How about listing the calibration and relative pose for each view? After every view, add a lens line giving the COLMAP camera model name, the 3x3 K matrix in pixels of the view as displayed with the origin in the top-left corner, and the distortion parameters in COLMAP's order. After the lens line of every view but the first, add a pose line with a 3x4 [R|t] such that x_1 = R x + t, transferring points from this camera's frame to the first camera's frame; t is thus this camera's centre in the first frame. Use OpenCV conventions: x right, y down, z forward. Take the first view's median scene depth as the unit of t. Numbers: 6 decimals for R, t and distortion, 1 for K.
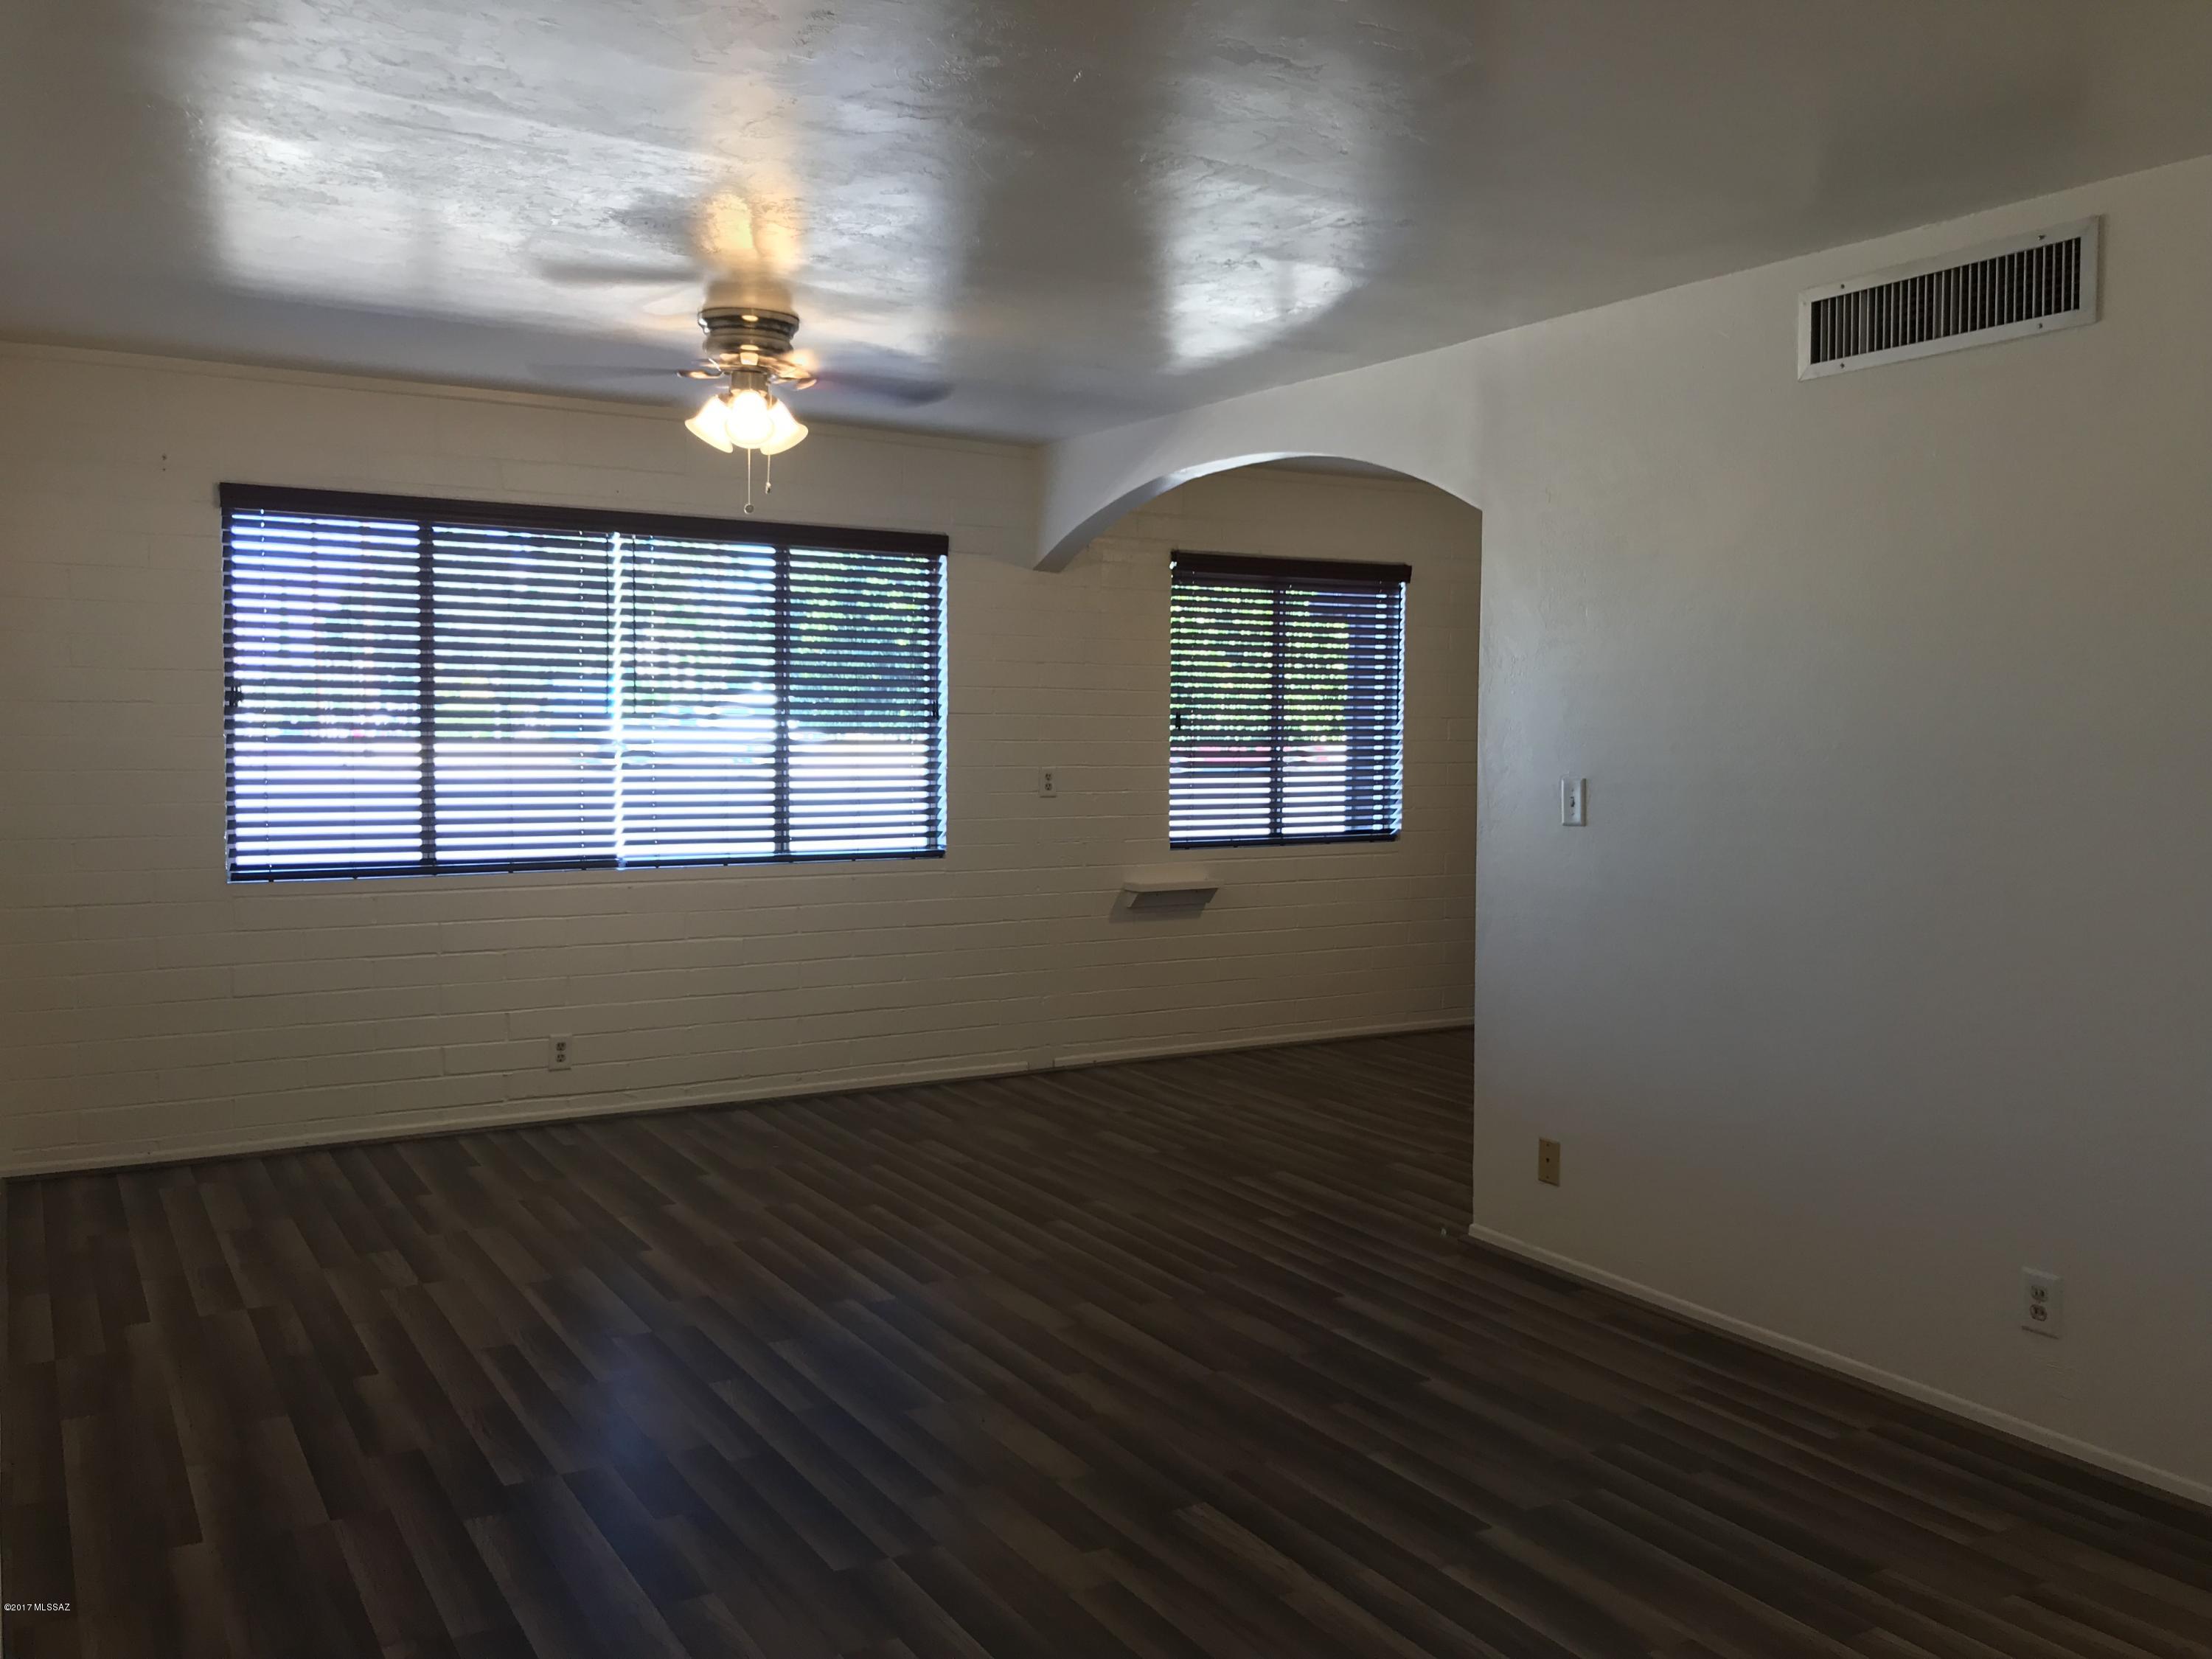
lens RADIAL K [[1806.0, 0, 1098.5], [0, 1806.0, 817.5], [0, 0, 1]] dist [0.013306, -0.006546]
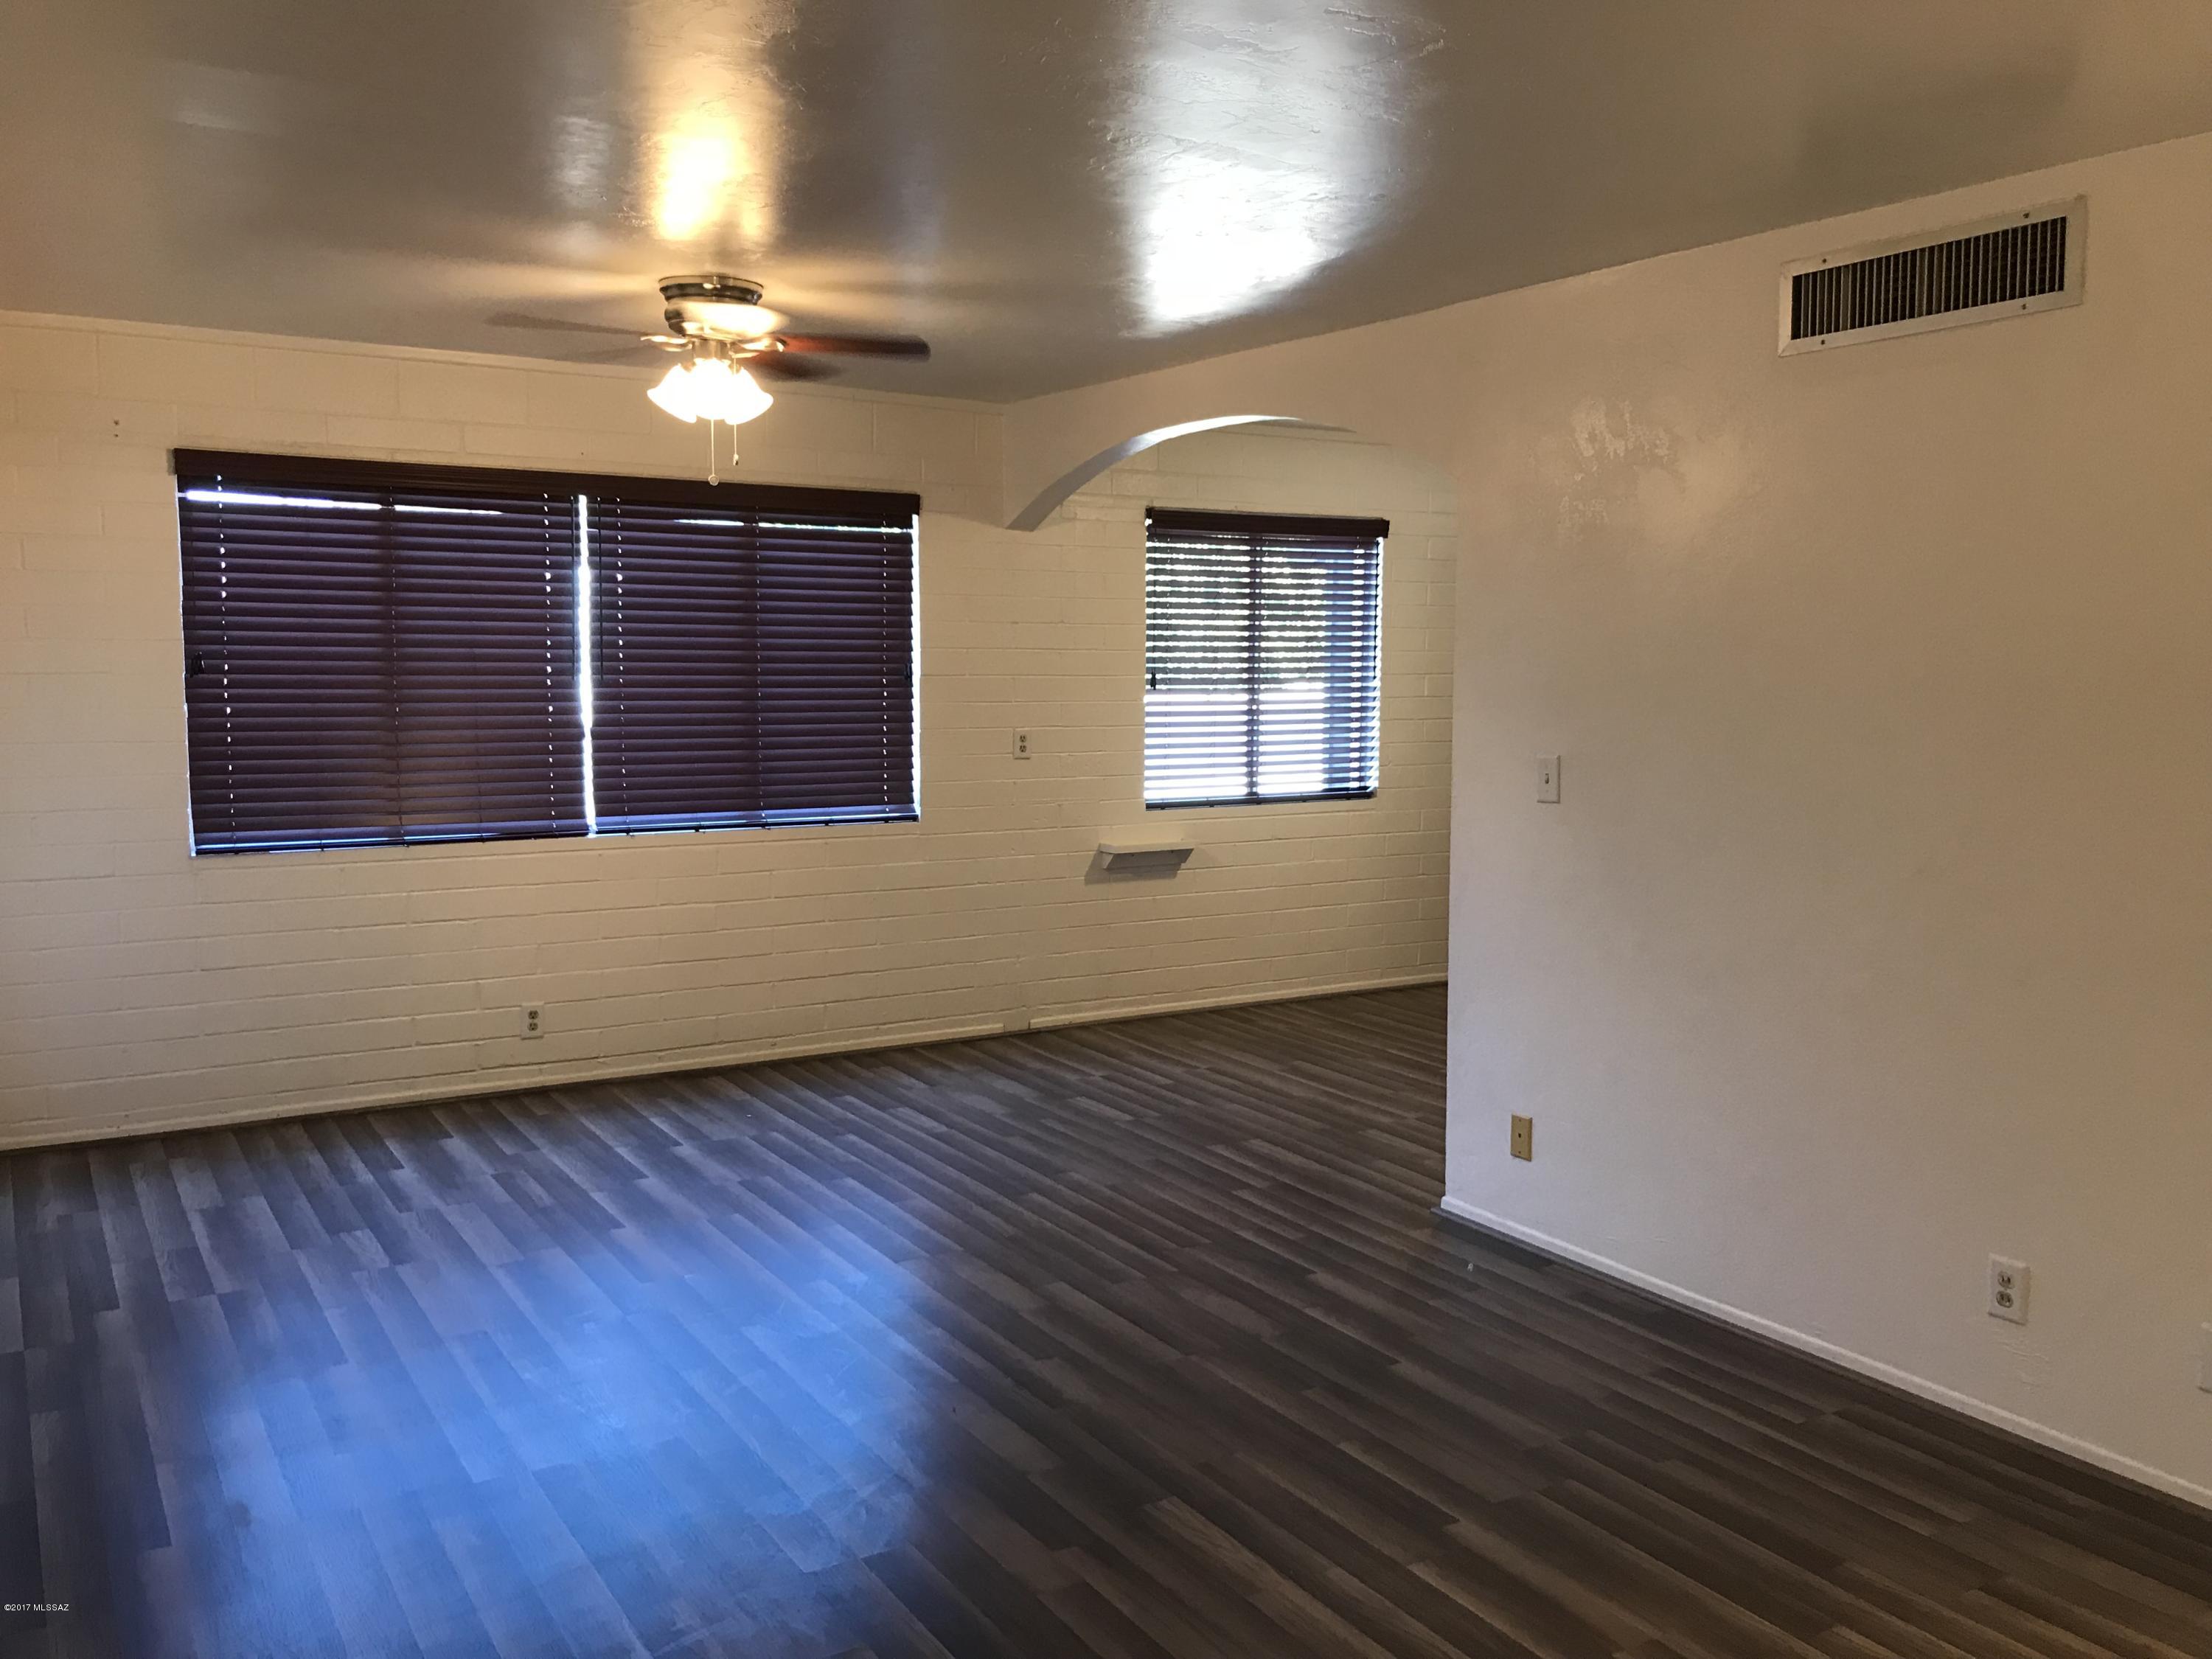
lens RADIAL K [[1806.0, 0, 1098.5], [0, 1806.0, 817.5], [0, 0, 1]] dist [0.013306, -0.006546]
pose [[0.999945, -0.003414, 0.009944, 0.006549], [0.003006, 0.999168, 0.040677, -0.033020], [-0.010075, -0.040644, 0.999123, 0.010877]]
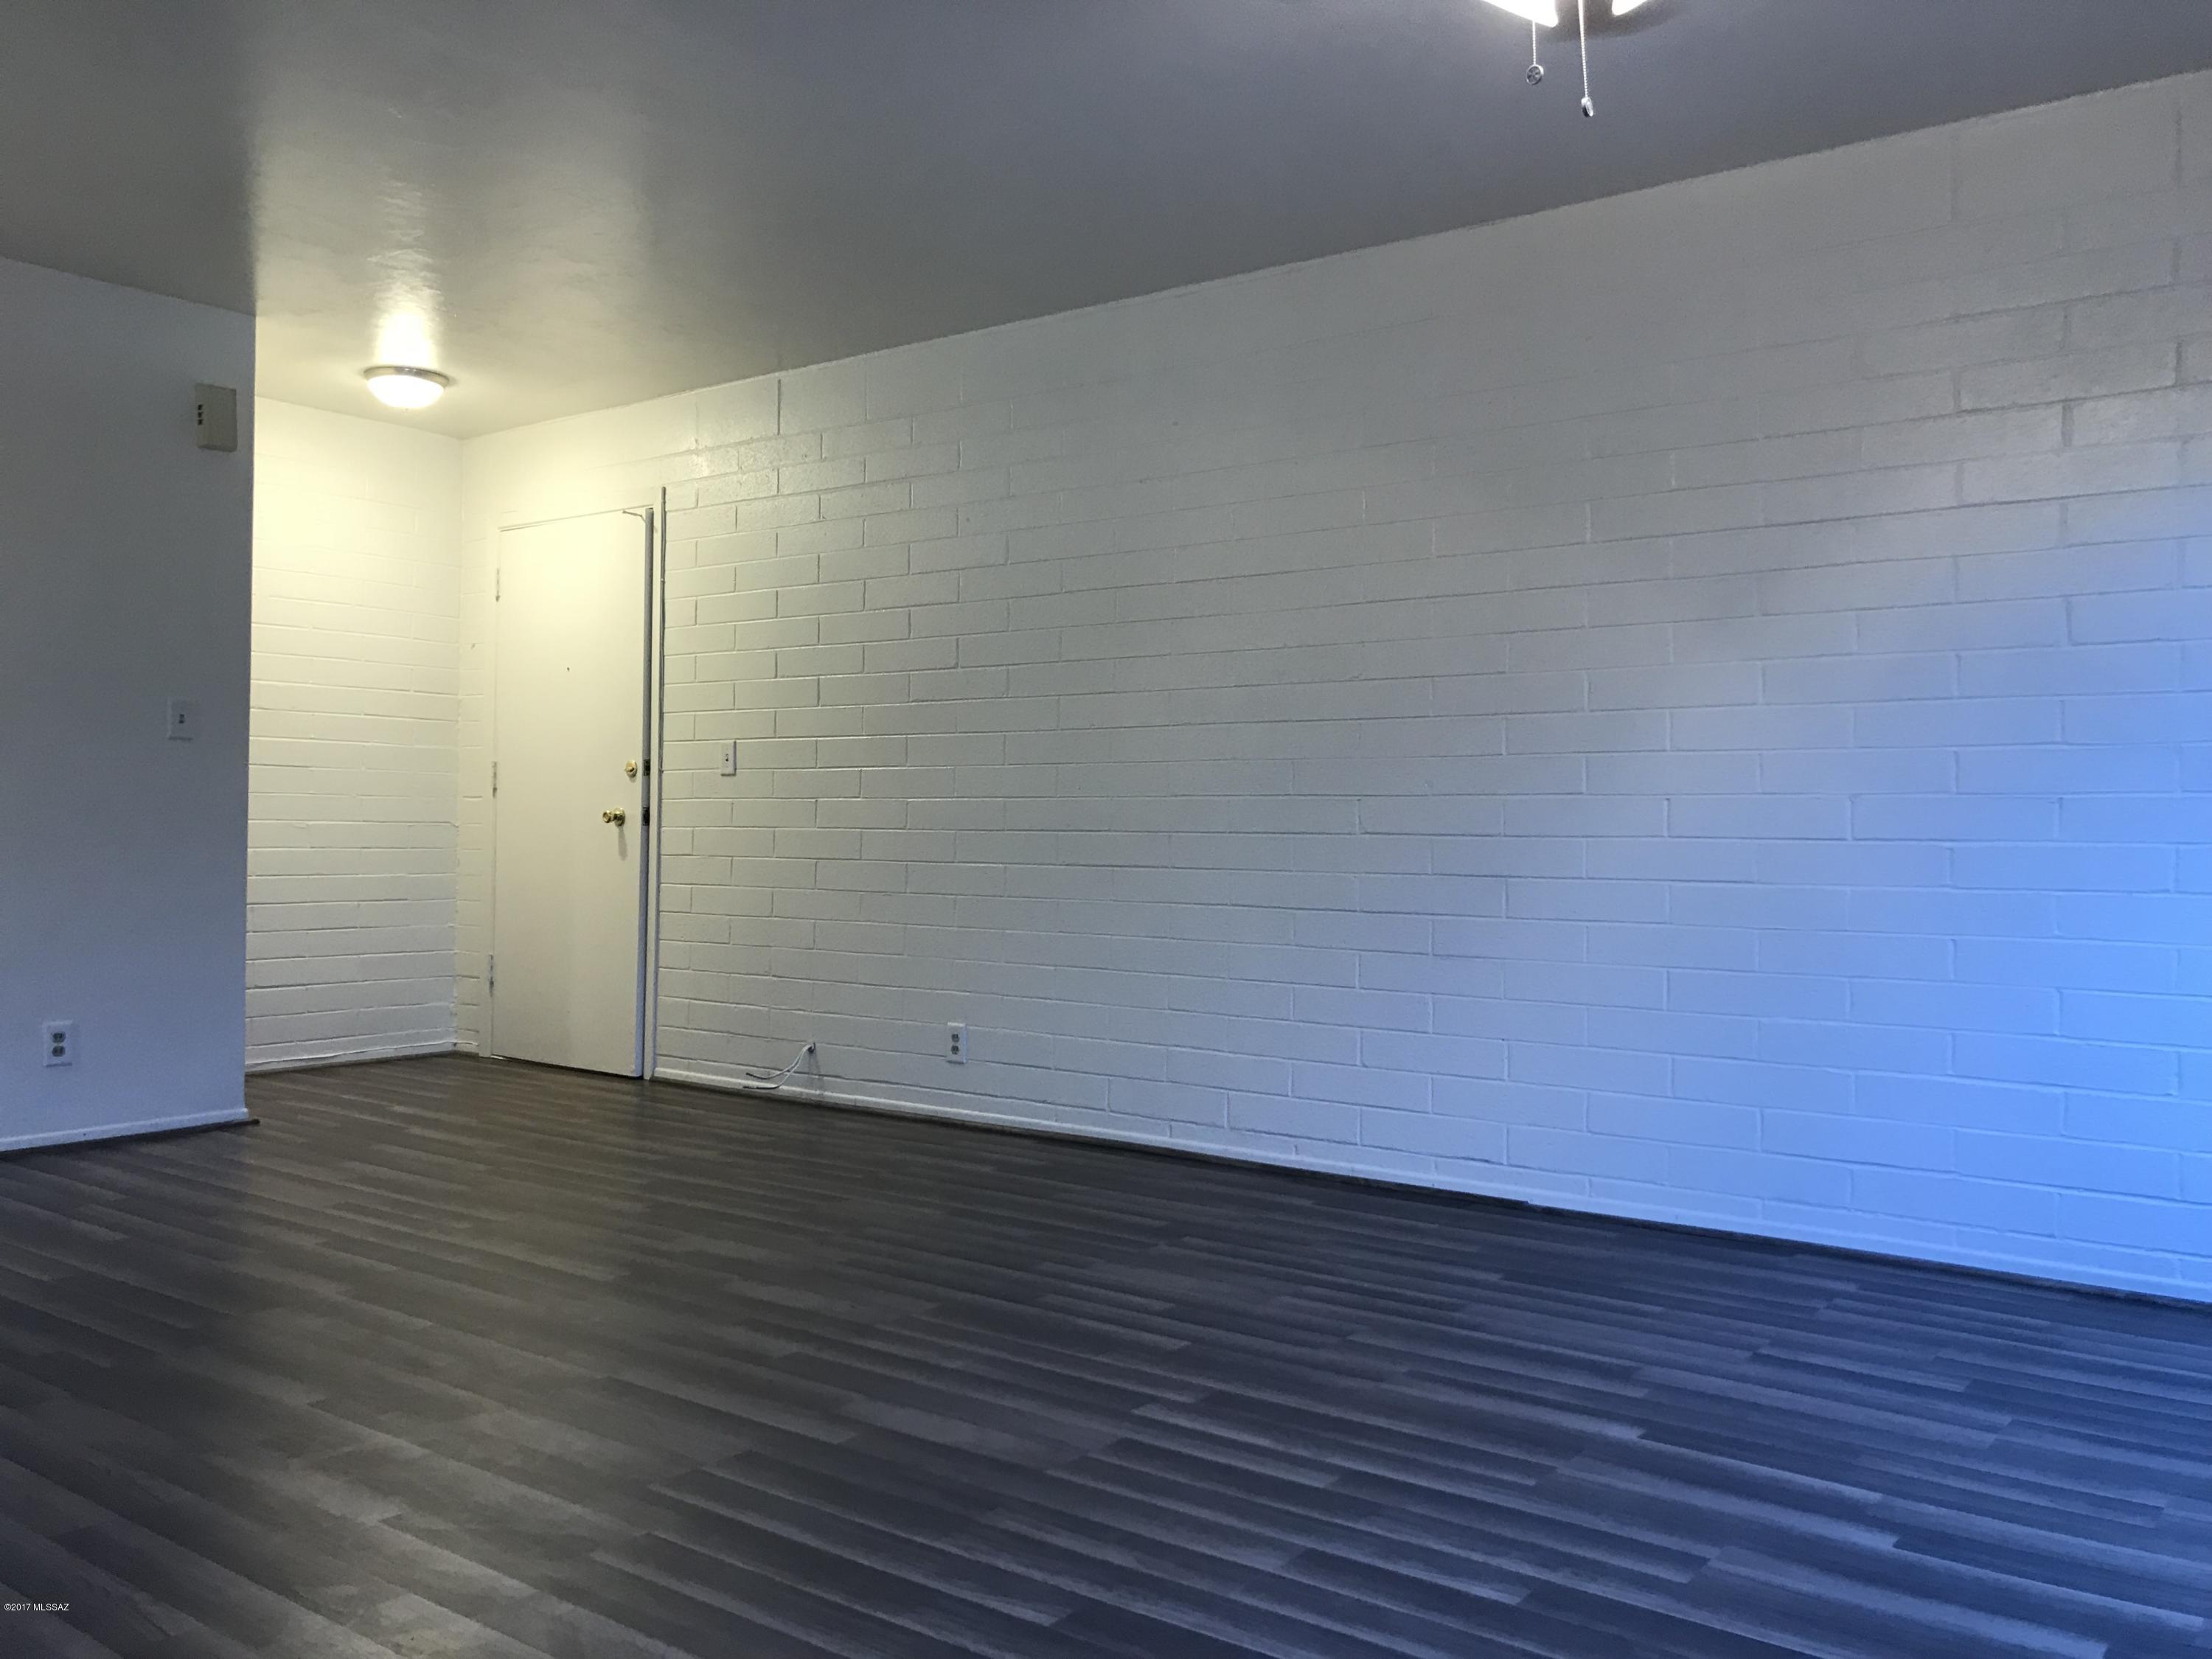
lens RADIAL K [[1825.1, 0, 1103.8], [0, 1825.1, 816.6], [0, 0, 1]] dist [0.040090, -0.005199]
pose [[-0.930666, -0.016549, -0.365495, 0.167334], [-0.034053, 0.998558, 0.041496, 0.028885], [0.364281, 0.051065, -0.929888, 1.893916]]
